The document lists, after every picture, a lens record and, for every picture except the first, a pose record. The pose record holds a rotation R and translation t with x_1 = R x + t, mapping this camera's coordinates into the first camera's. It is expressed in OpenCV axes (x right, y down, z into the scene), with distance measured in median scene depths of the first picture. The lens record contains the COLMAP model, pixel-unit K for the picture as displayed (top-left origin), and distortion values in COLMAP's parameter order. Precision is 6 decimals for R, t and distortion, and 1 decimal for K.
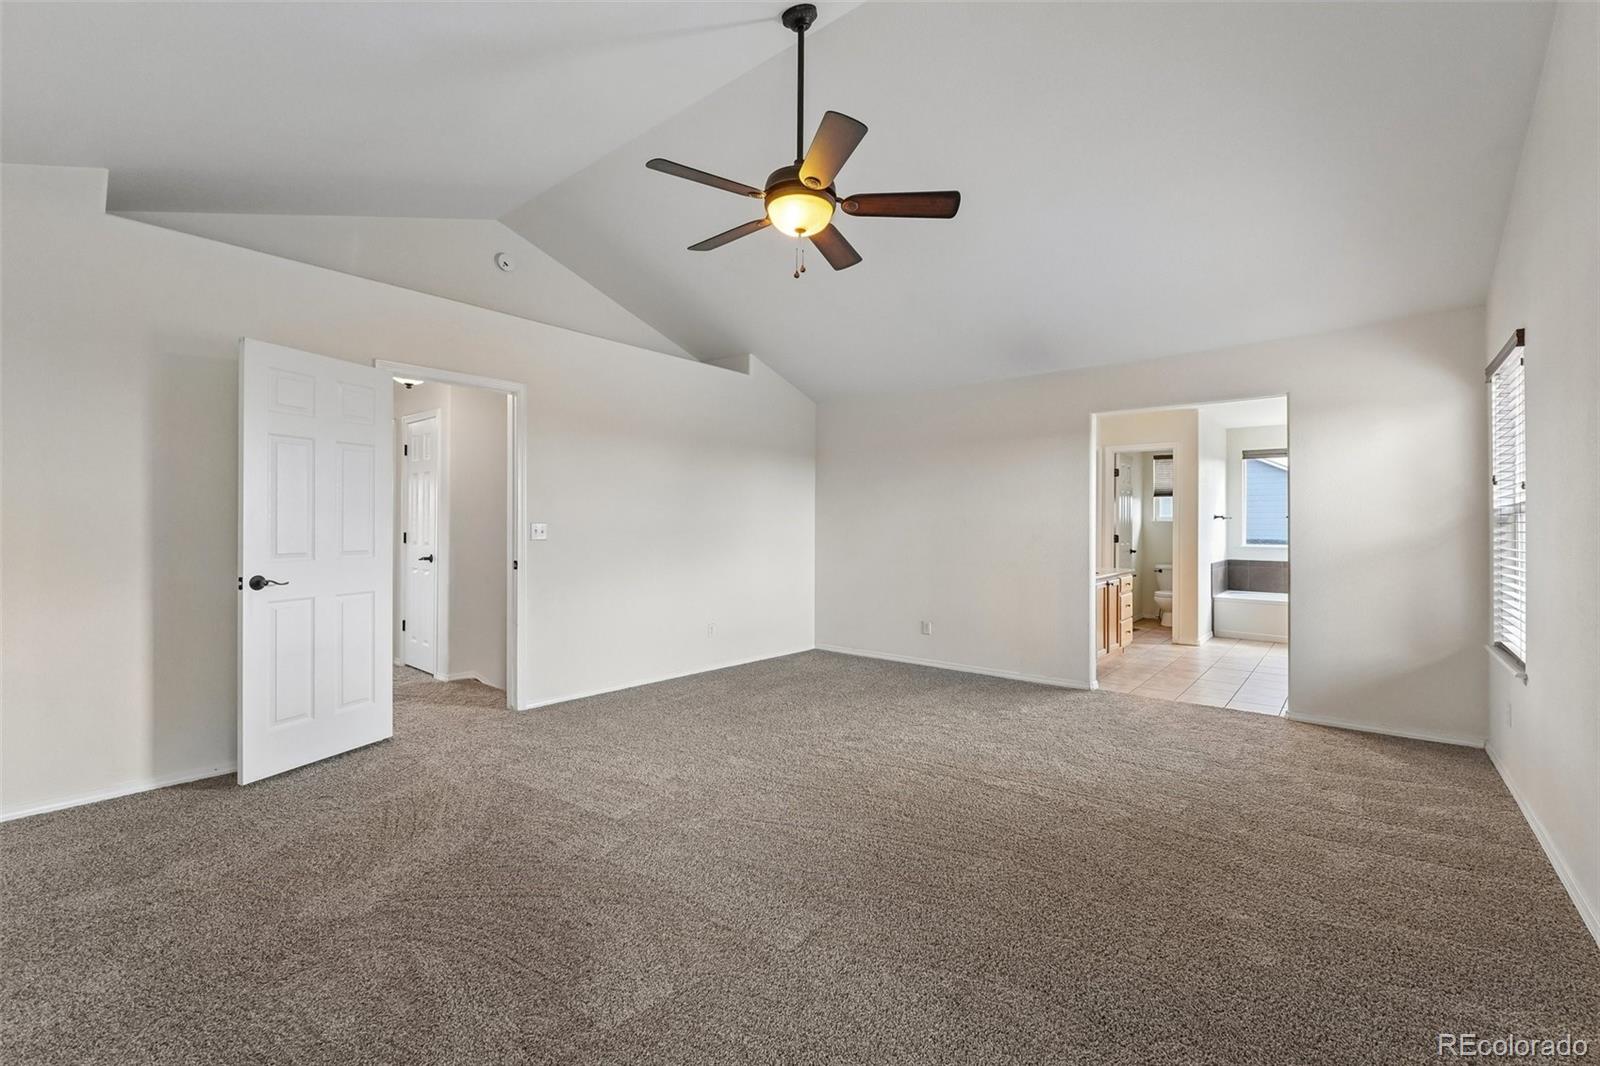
lens RADIAL K [[661.3, 0, 791.4], [0, 661.3, 524.3], [0, 0, 1]] dist [0.000061, -0.000018]
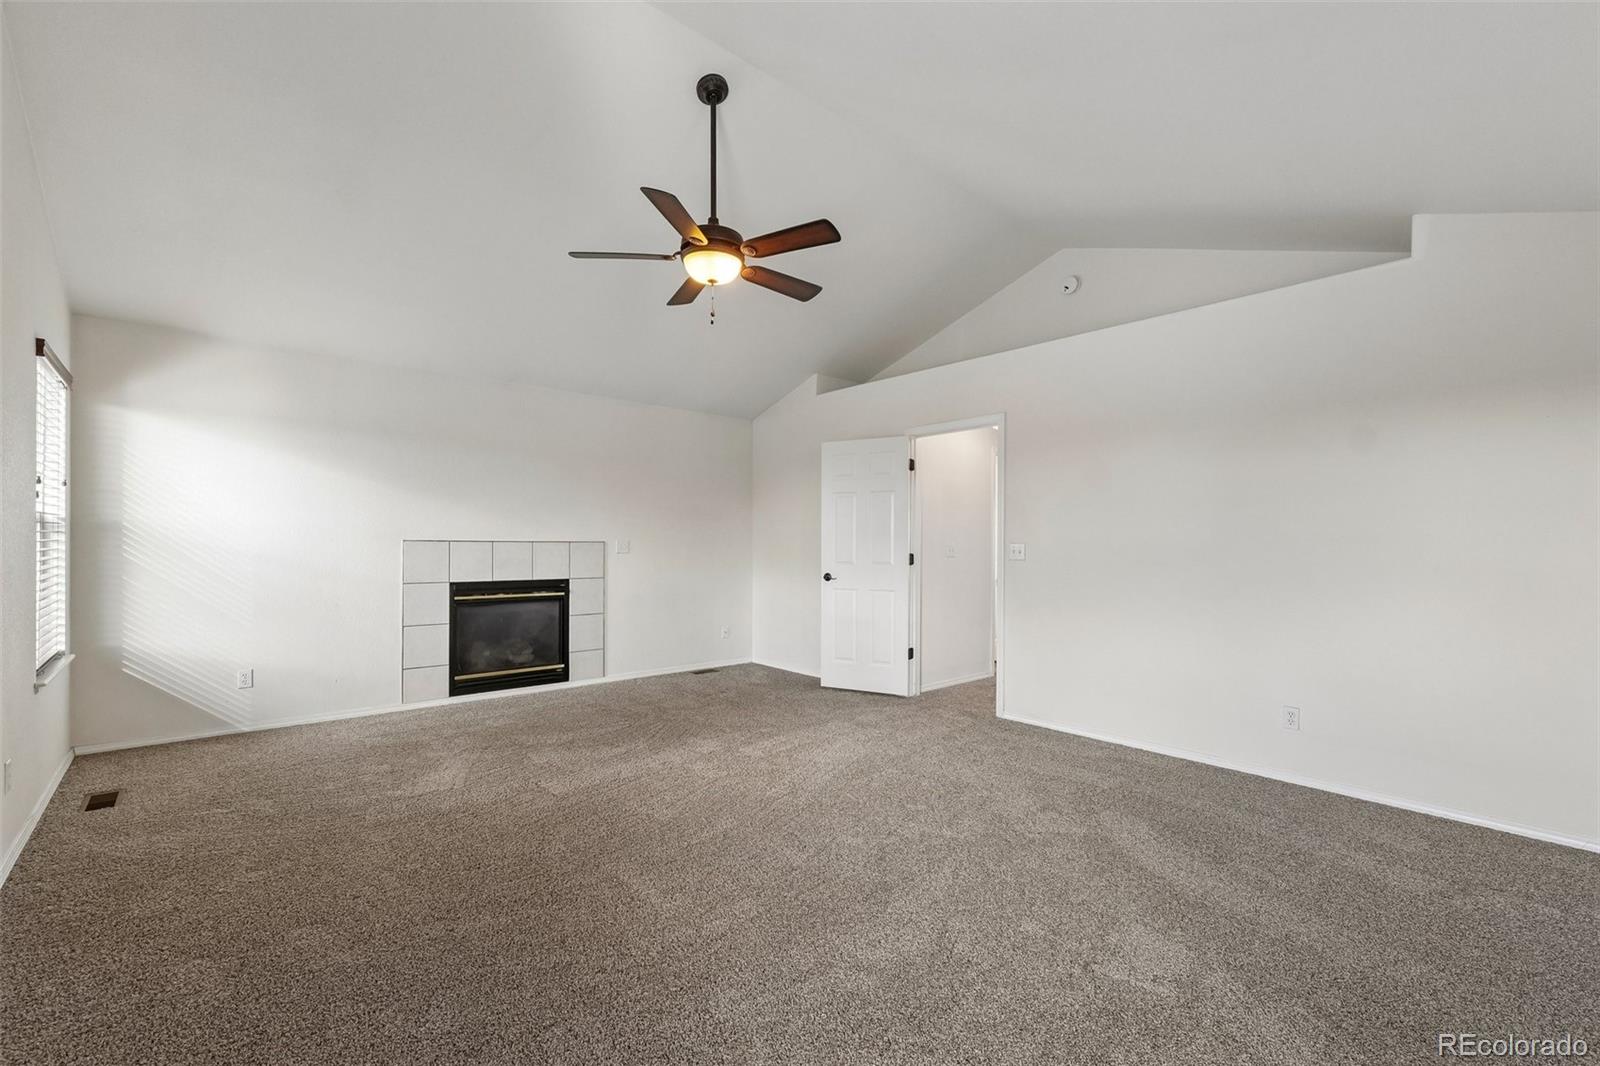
lens RADIAL K [[678.8, 0, 797.5], [0, 678.8, 547.8], [0, 0, 1]] dist [-0.000177, -0.000051]
pose [[-0.142502, 0.000780, -0.989794, 0.985214], [-0.002438, 0.999996, 0.001139, 0.006619], [0.989792, 0.002576, -0.142499, 1.127114]]
